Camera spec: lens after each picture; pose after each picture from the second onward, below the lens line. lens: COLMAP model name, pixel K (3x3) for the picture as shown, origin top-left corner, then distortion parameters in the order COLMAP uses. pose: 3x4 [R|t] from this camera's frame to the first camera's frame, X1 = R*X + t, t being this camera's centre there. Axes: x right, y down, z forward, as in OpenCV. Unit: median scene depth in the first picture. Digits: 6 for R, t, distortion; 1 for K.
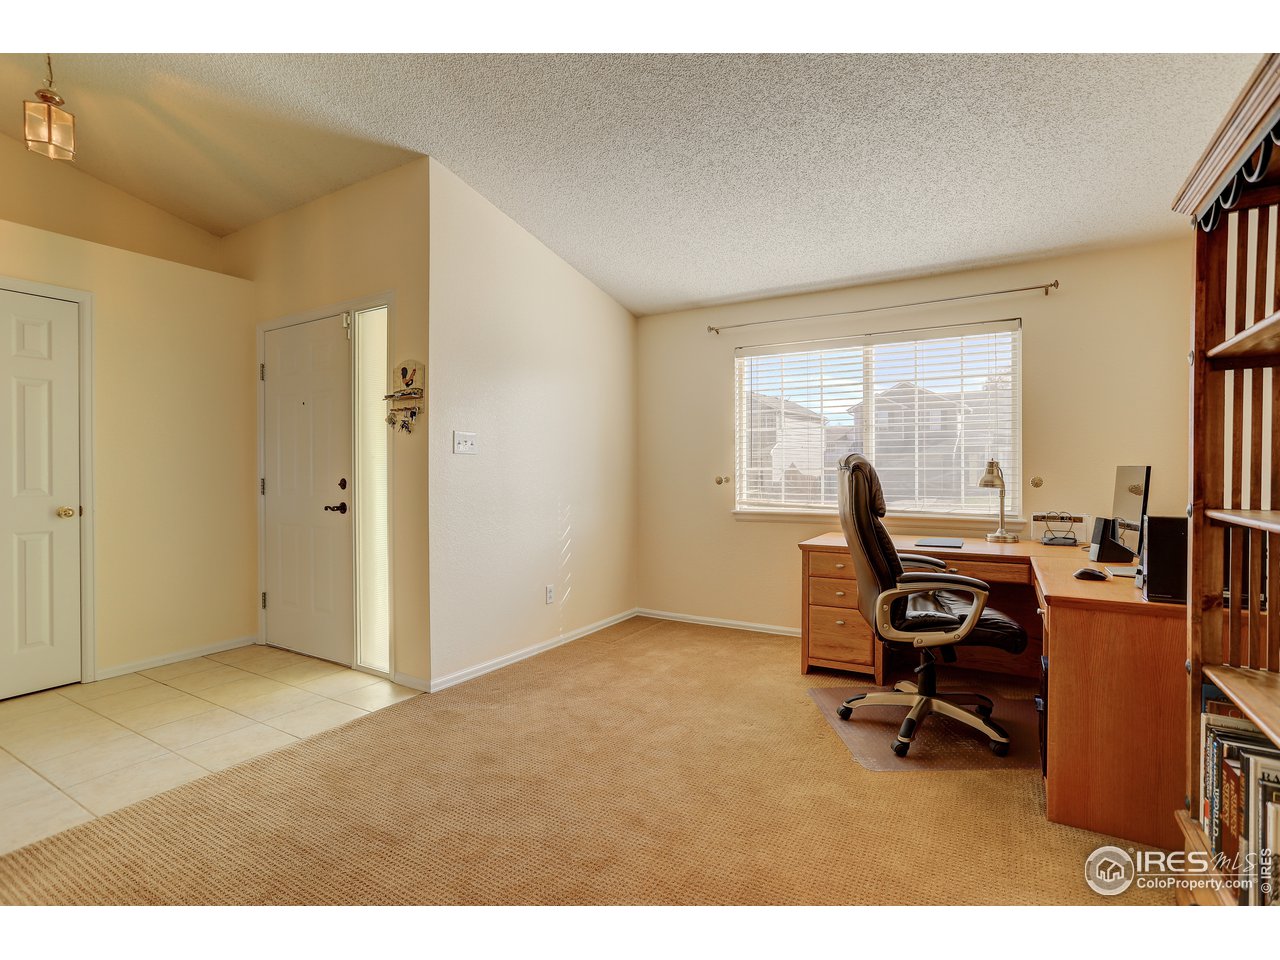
lens RADIAL K [[627.6, 0, 638.7], [0, 627.6, 473.2], [0, 0, 1]] dist [-0.061935, 0.036655]
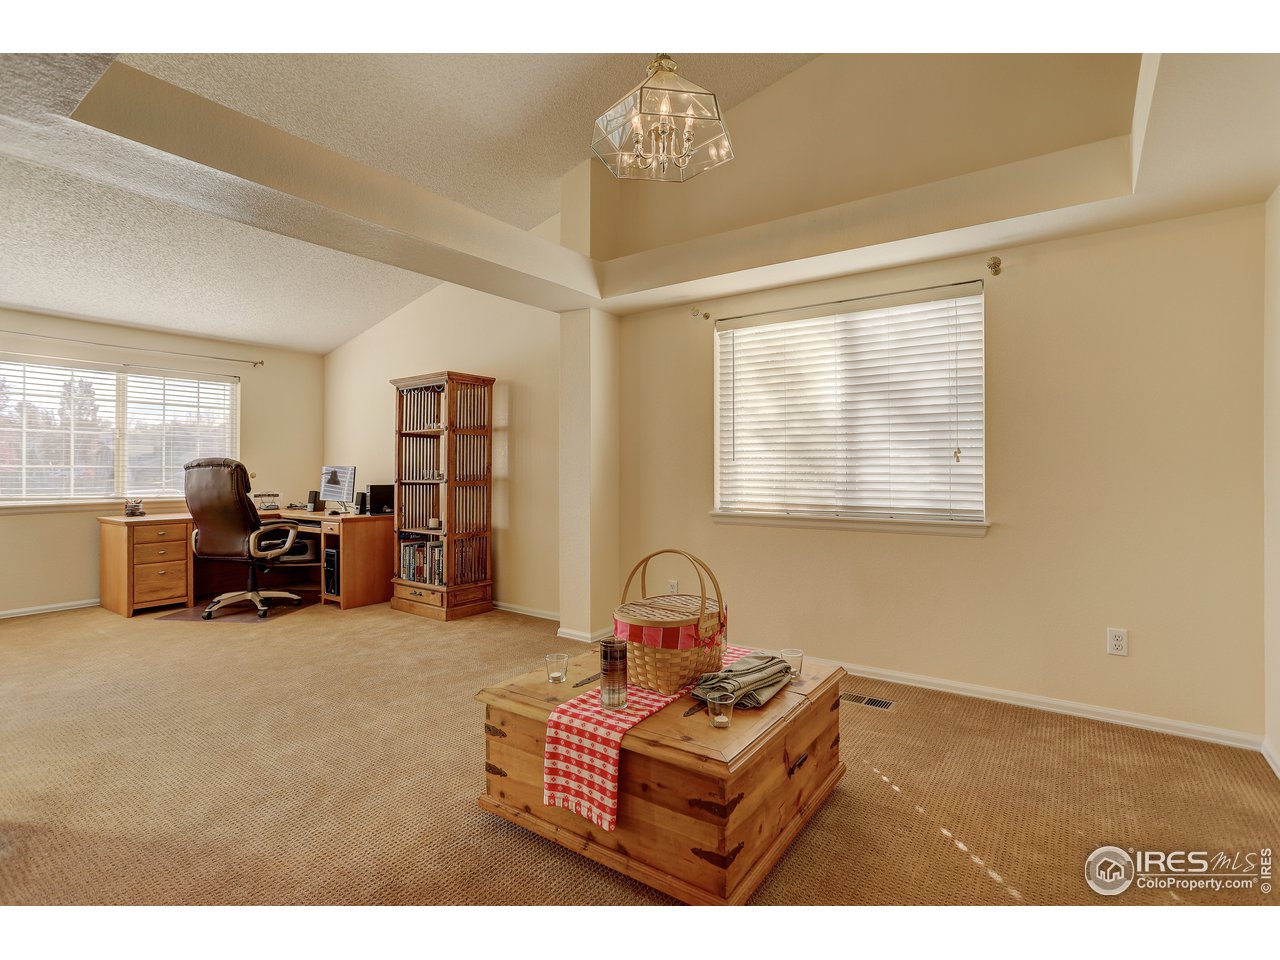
lens RADIAL K [[627.6, 0, 638.7], [0, 627.6, 473.2], [0, 0, 1]] dist [-0.061935, 0.036655]
pose [[0.092821, -0.002734, 0.995679, -1.243316], [0.006140, 0.999979, 0.002173, 0.014668], [-0.995664, 0.005912, 0.092835, -0.305394]]
